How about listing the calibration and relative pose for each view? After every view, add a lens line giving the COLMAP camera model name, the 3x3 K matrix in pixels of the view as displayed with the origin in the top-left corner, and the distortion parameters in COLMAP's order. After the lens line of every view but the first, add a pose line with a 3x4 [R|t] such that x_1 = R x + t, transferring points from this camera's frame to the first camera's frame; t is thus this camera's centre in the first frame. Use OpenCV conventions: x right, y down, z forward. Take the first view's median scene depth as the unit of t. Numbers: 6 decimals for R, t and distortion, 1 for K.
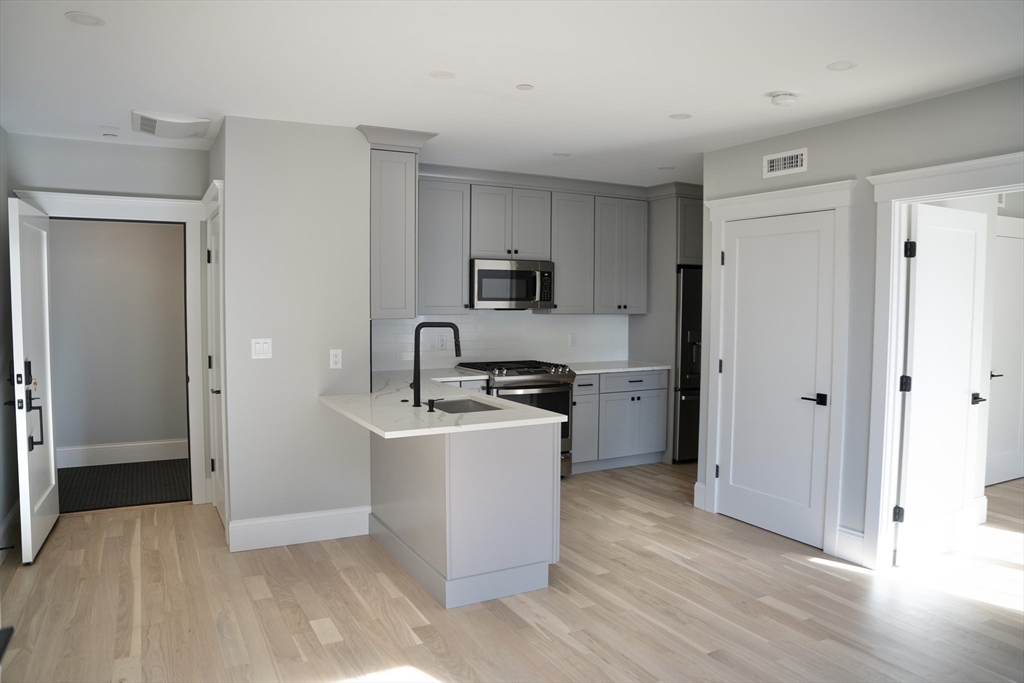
lens RADIAL K [[709.1, 0, 513.1], [0, 709.1, 340.6], [0, 0, 1]] dist [-0.177683, 0.136835]
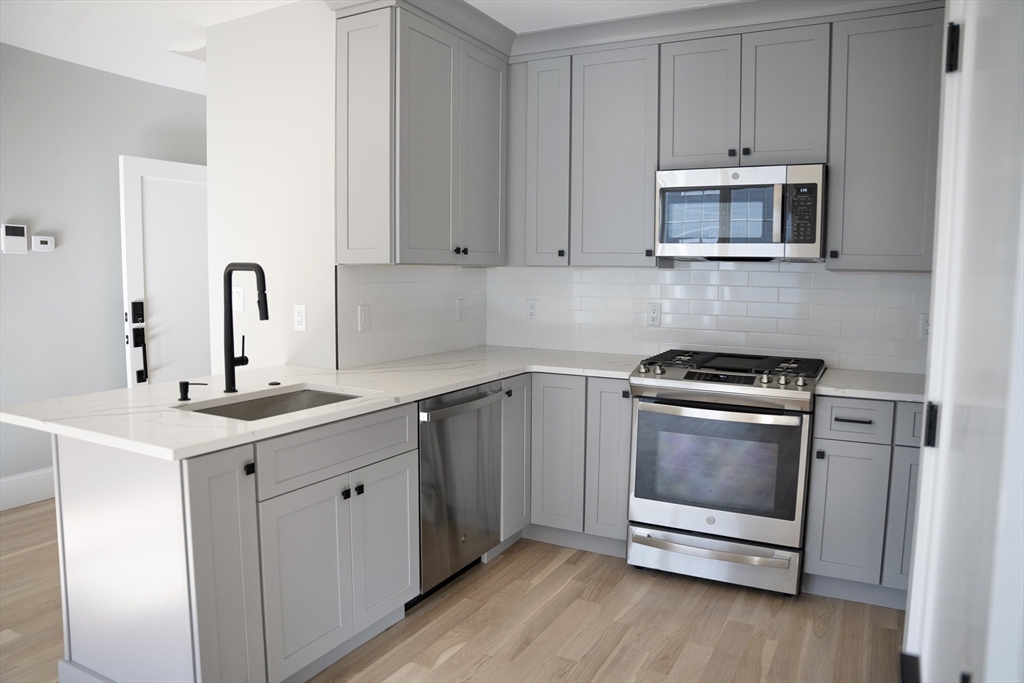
lens RADIAL K [[709.1, 0, 513.1], [0, 709.1, 340.6], [0, 0, 1]] dist [-0.177683, 0.136835]
pose [[0.546313, 0.080113, -0.833741, 0.367690], [-0.055529, 0.996689, 0.059385, -0.004478], [0.835738, 0.013854, 0.548953, 0.592849]]
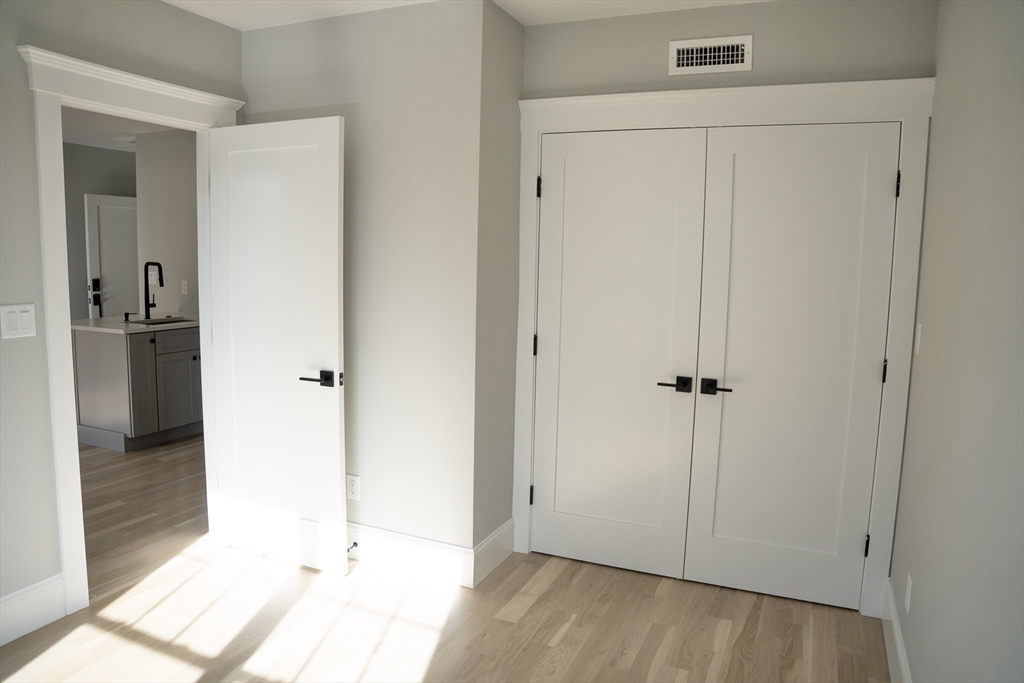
lens RADIAL K [[709.1, 0, 513.1], [0, 709.1, 340.6], [0, 0, 1]] dist [-0.177683, 0.136835]
pose [[0.611304, 0.104661, -0.784444, 0.997314], [-0.064530, 0.994508, 0.082400, -0.019416], [0.788760, 0.000249, 0.614701, 0.497003]]
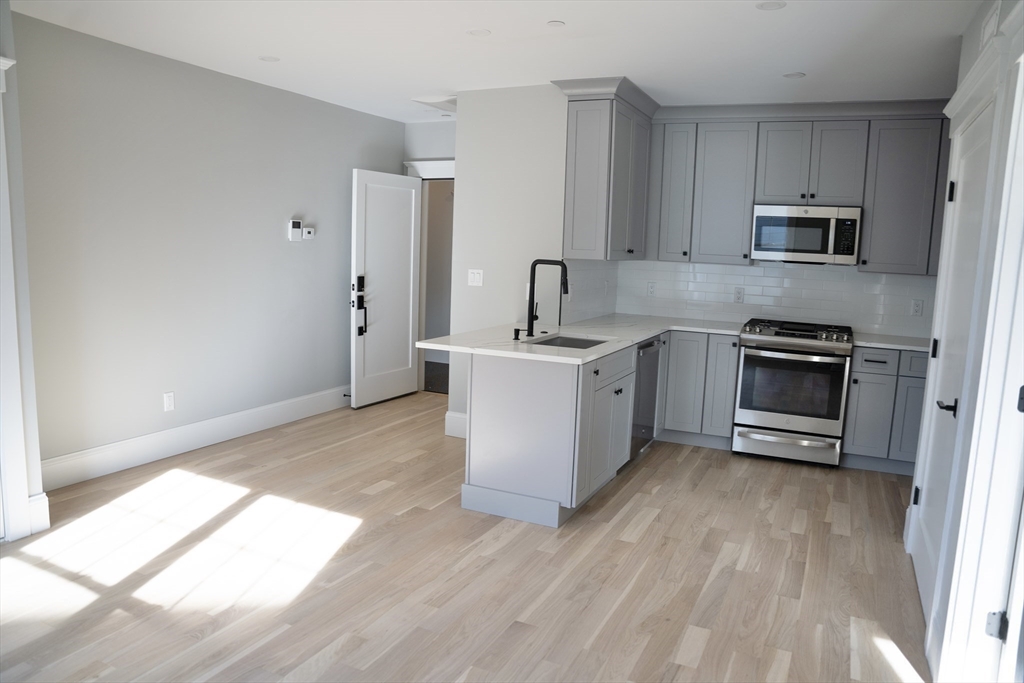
lens RADIAL K [[709.1, 0, 513.1], [0, 709.1, 340.6], [0, 0, 1]] dist [-0.177683, 0.136835]
pose [[0.585425, 0.122693, -0.801389, 0.499878], [-0.078606, 0.992415, 0.094516, -0.001160], [0.806907, 0.007662, 0.590629, 0.225314]]
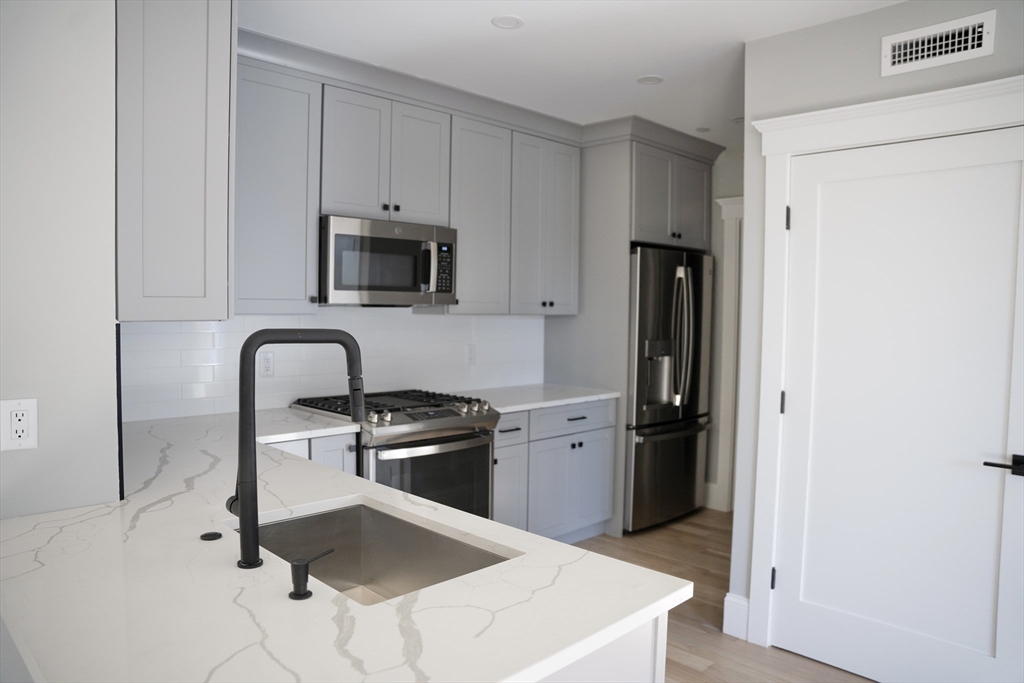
lens RADIAL K [[709.1, 0, 513.1], [0, 709.1, 340.6], [0, 0, 1]] dist [-0.177683, 0.136835]
pose [[0.958188, -0.007085, 0.286052, -0.073517], [0.008993, 0.999945, -0.005357, -0.011999], [-0.285998, 0.007705, 0.958199, 0.432364]]
